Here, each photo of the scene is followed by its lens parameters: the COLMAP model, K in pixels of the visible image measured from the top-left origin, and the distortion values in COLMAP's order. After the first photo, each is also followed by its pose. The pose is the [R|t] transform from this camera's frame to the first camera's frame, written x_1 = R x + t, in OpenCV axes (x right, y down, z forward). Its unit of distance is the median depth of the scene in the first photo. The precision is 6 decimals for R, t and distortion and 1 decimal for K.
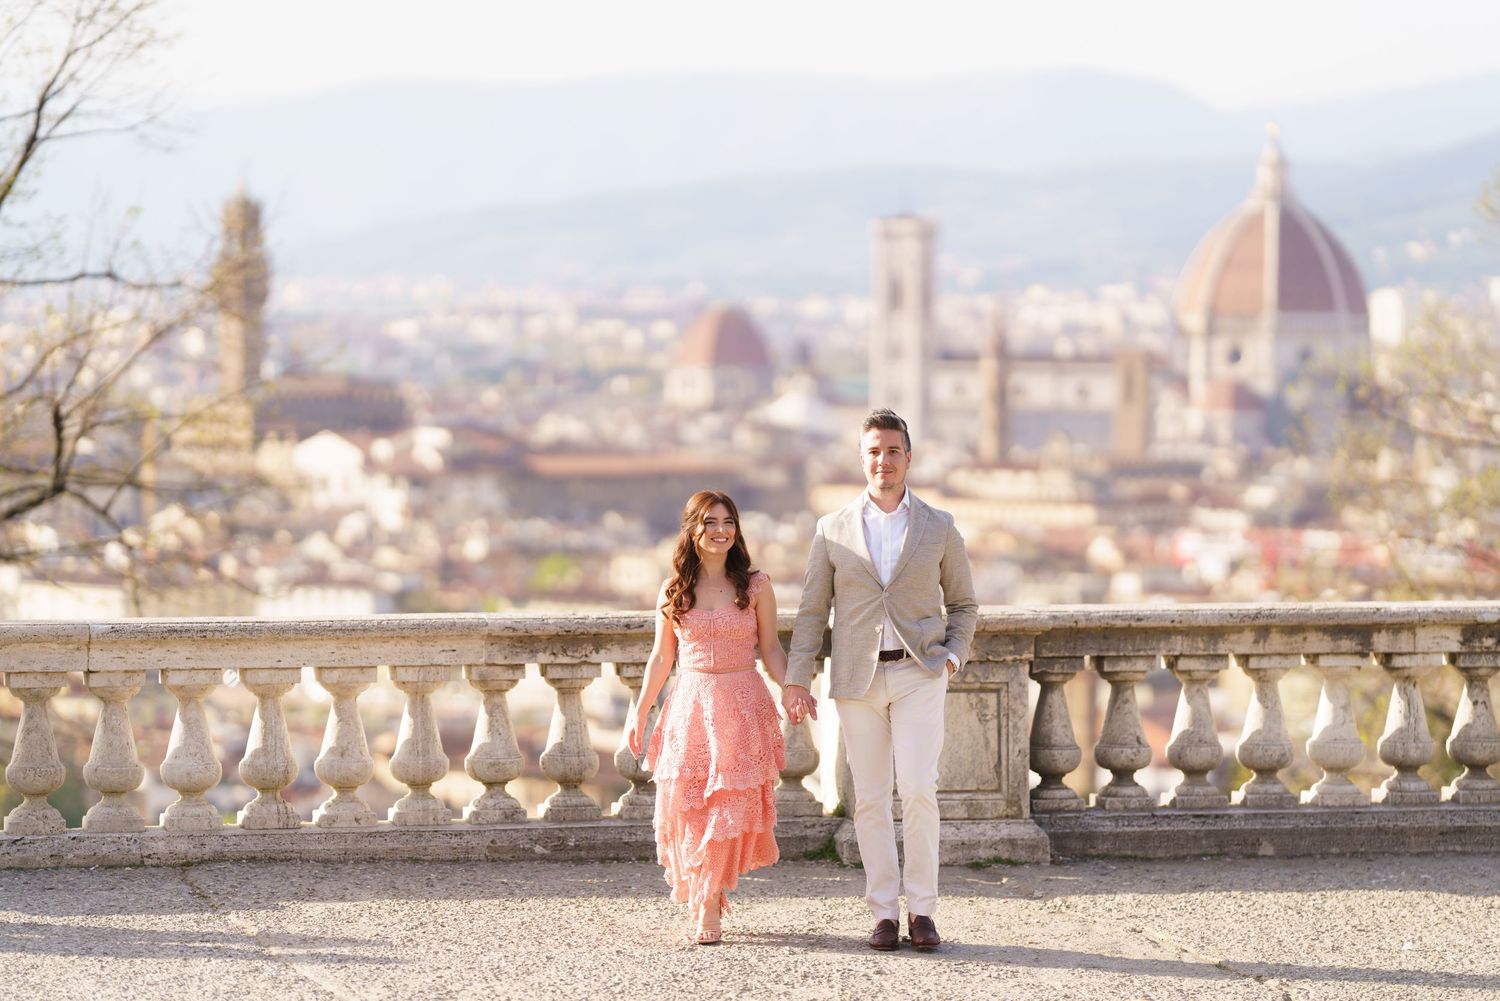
lens RADIAL K [[5585.8, 0, 749.8], [0, 5585.8, 496.9], [0, 0, 1]] dist [0.377457, -1.491747]
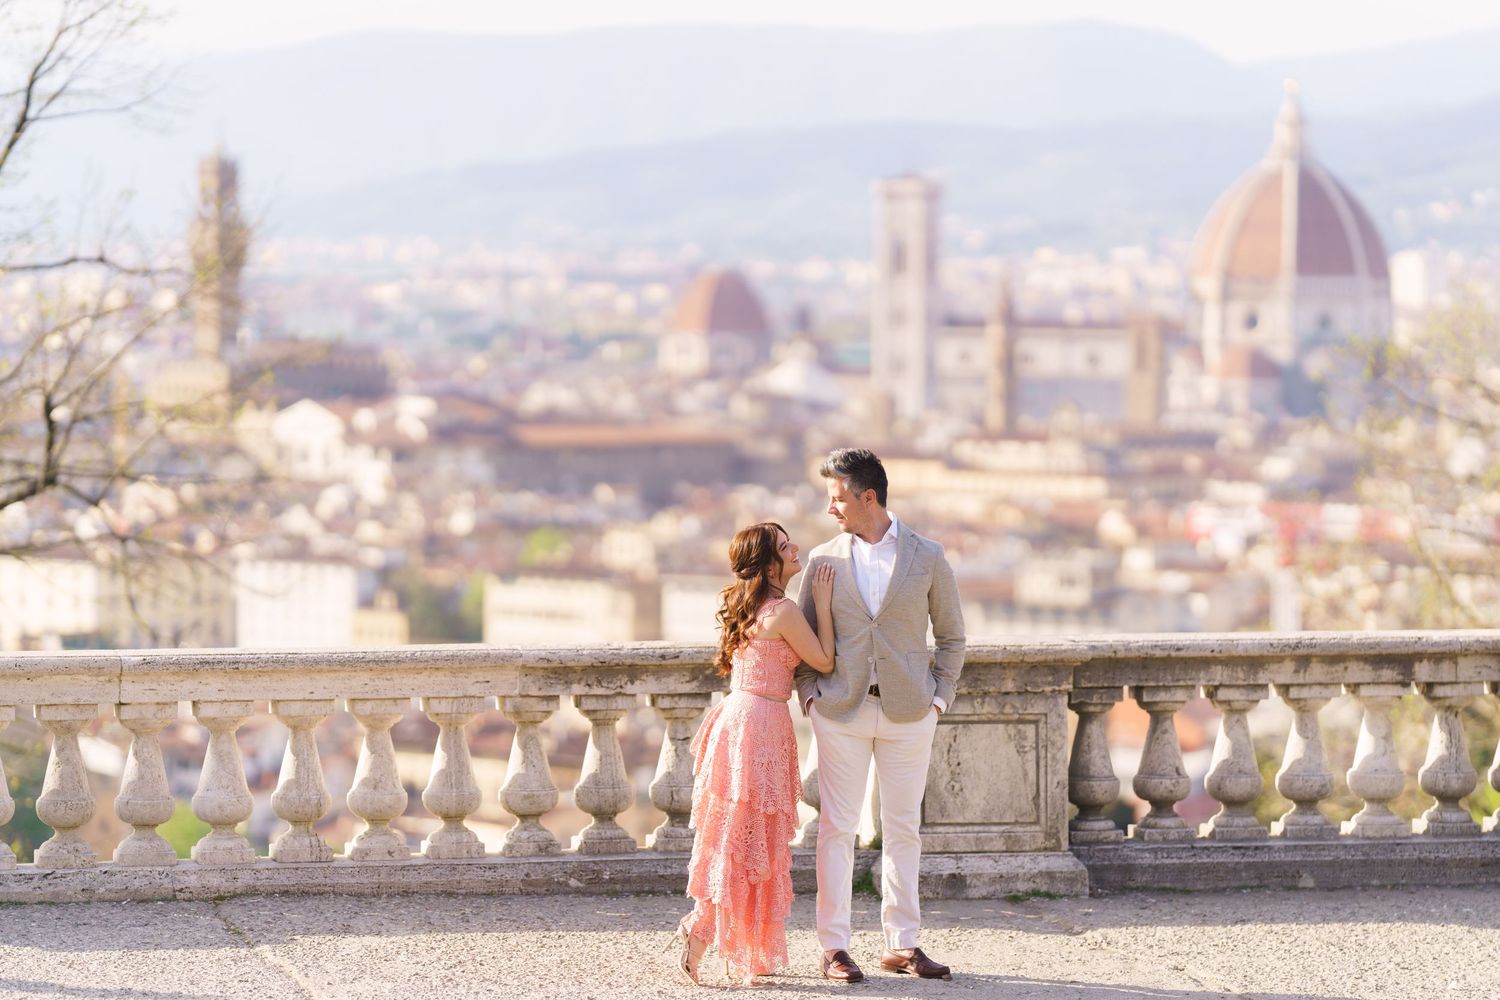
lens RADIAL K [[5816.7, 0, 771.6], [0, 5816.7, 502.3], [0, 0, 1]] dist [0.357533, -0.710370]
pose [[0.999990, 0.000415, 0.004440, -0.007026], [-0.000442, 0.999981, 0.006113, -0.010382], [-0.004438, -0.006115, 0.999971, -0.030719]]
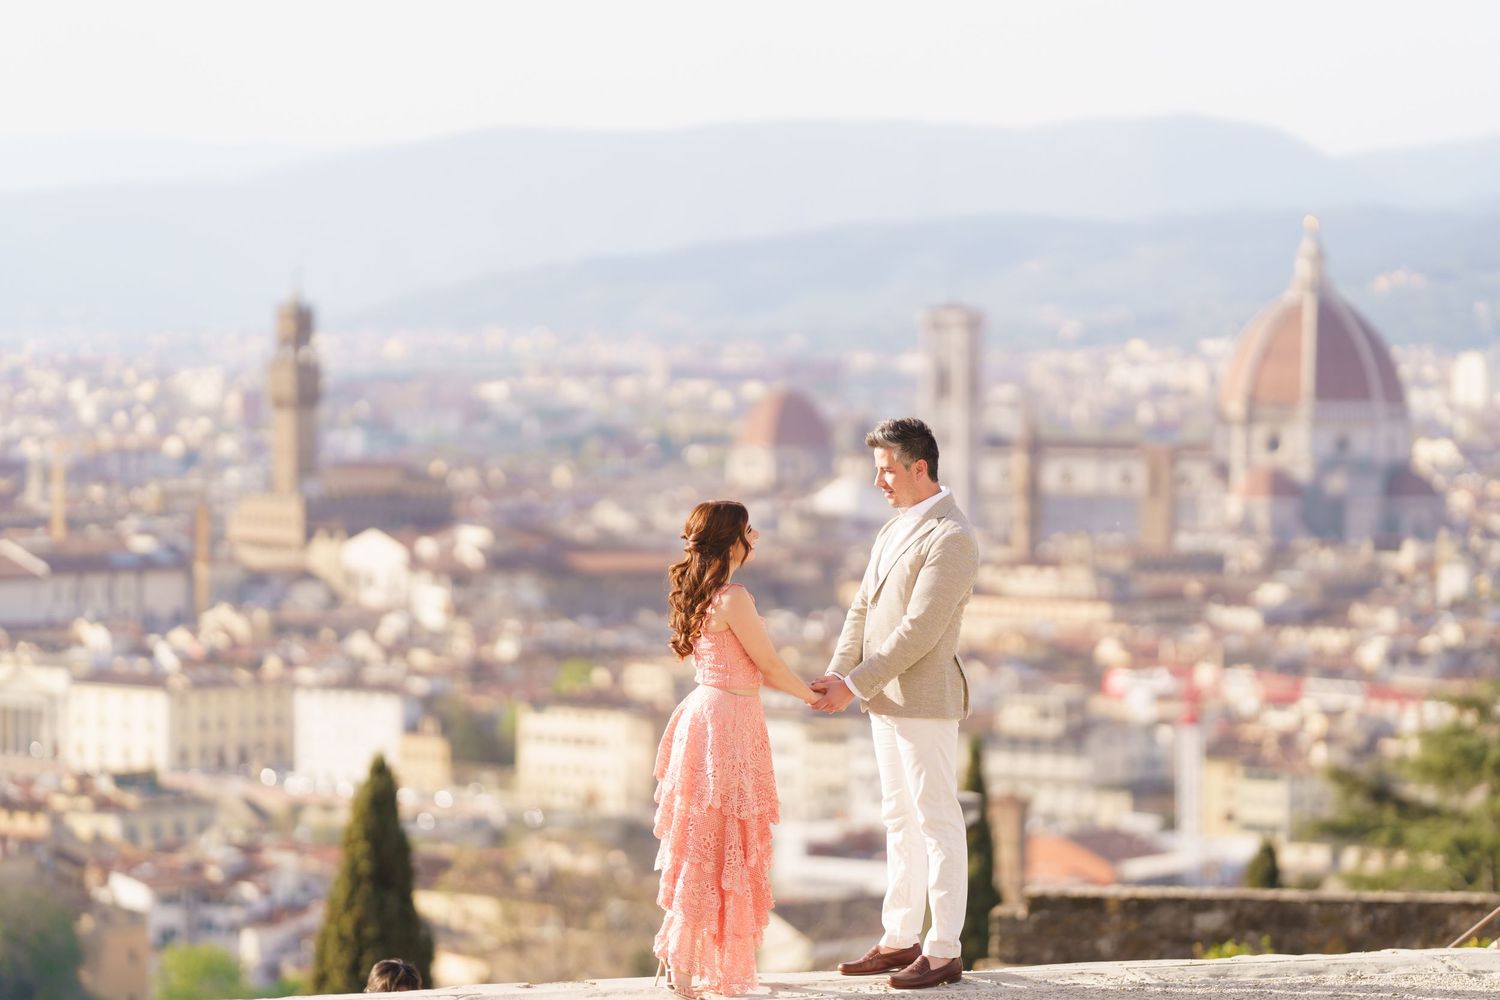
lens RADIAL K [[5809.1, 0, 743.7], [0, 5809.1, 505.4], [0, 0, 1]] dist [0.350700, 0.352396]
pose [[0.999550, -0.000332, -0.029979, 0.839270], [0.000316, 1.000000, -0.000524, -0.517038], [0.029979, 0.000514, 0.999550, -2.539102]]
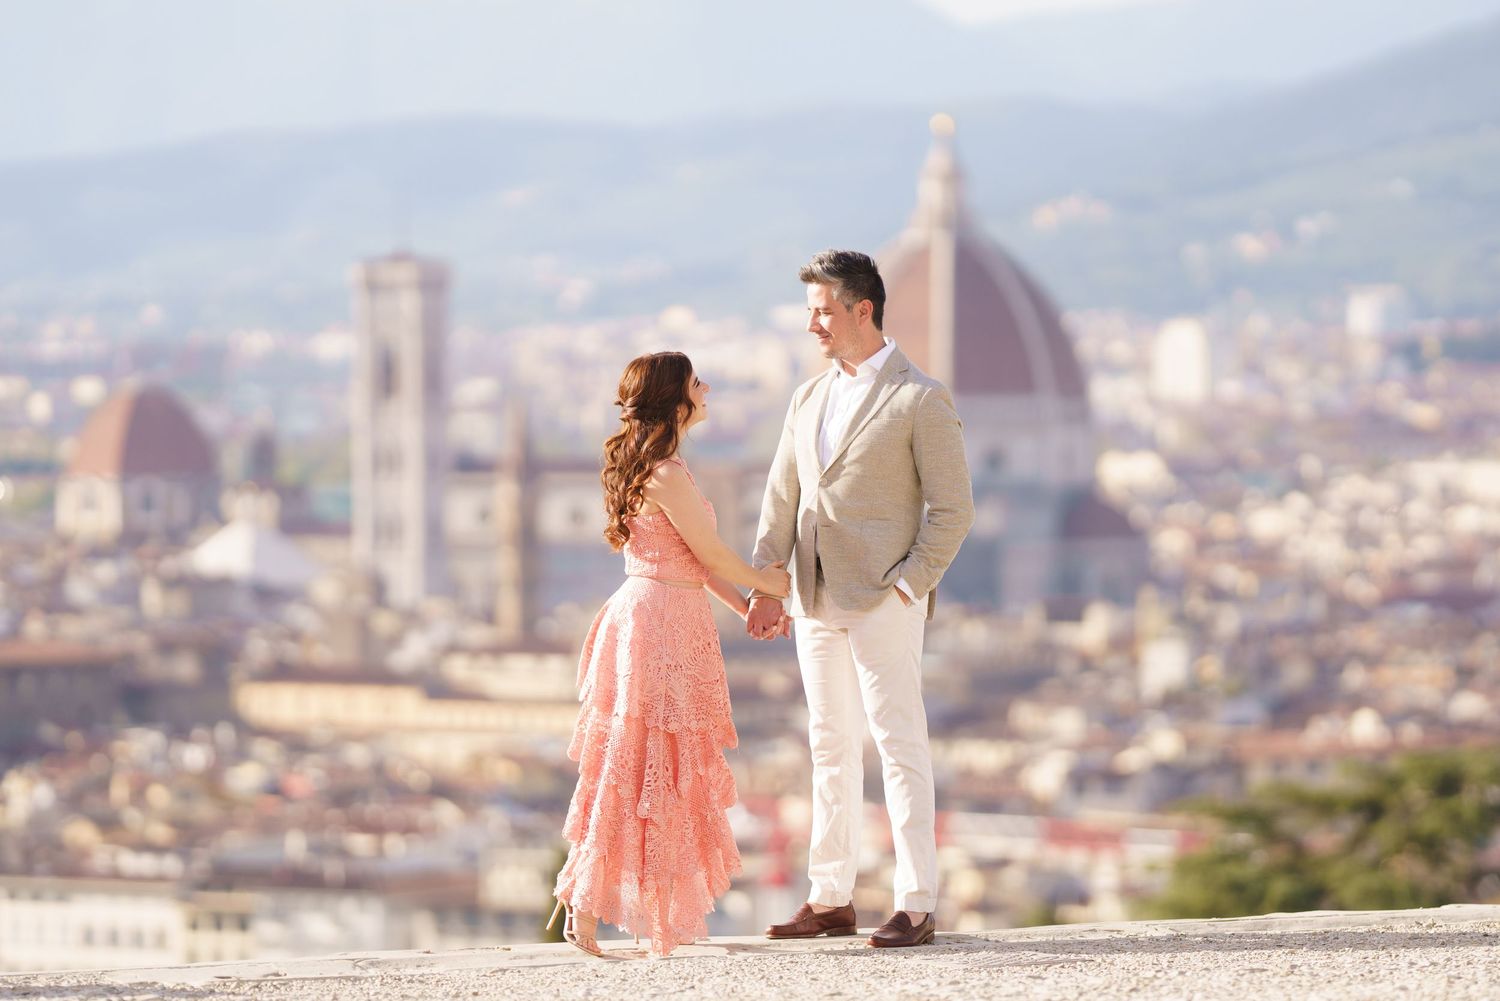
lens RADIAL K [[8951.4, 0, 803.5], [0, 8951.4, 563.9], [0, 0, 1]] dist [0.419099, 5.844049]
pose [[0.998534, -0.015381, 0.051901, 0.779249], [0.015413, 0.999881, -0.000221, -0.493864], [-0.051892, 0.001020, 0.998652, -2.748227]]
